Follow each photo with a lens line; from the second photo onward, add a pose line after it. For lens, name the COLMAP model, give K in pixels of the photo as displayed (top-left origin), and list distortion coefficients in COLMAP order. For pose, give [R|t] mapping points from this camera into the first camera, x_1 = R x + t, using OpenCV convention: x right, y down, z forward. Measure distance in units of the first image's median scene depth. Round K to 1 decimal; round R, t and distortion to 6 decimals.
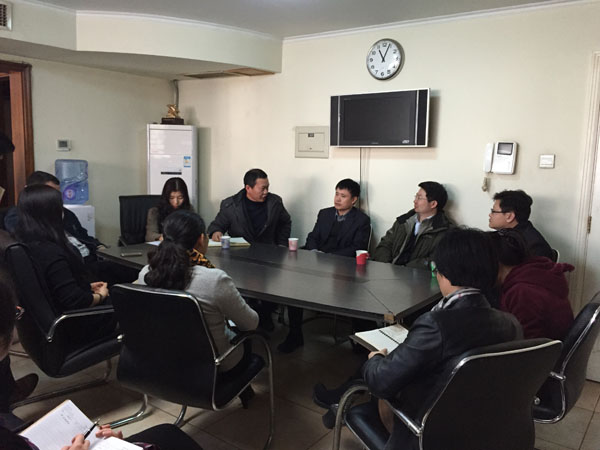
lens RADIAL K [[511.1, 0, 300.0], [0, 511.1, 225.0], [0, 0, 1]] dist [0.011186, -0.085439]
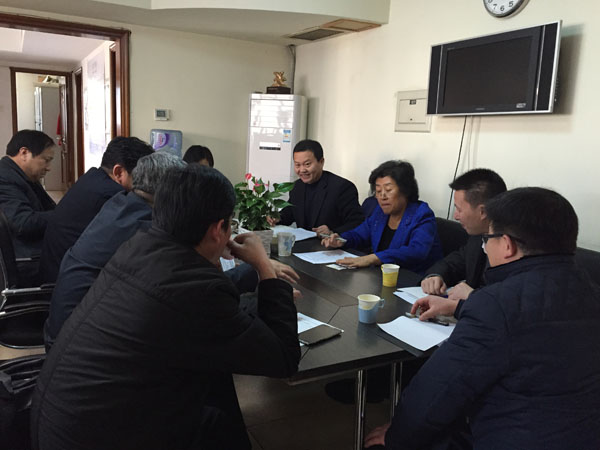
lens RADIAL K [[511.1, 0, 300.0], [0, 511.1, 225.0], [0, 0, 1]] dist [0.011186, -0.085439]
pose [[0.890635, 0.097751, -0.444089, 0.235878], [-0.091636, 0.995168, 0.035272, -0.005339], [0.445391, 0.009280, 0.895288, 0.256219]]
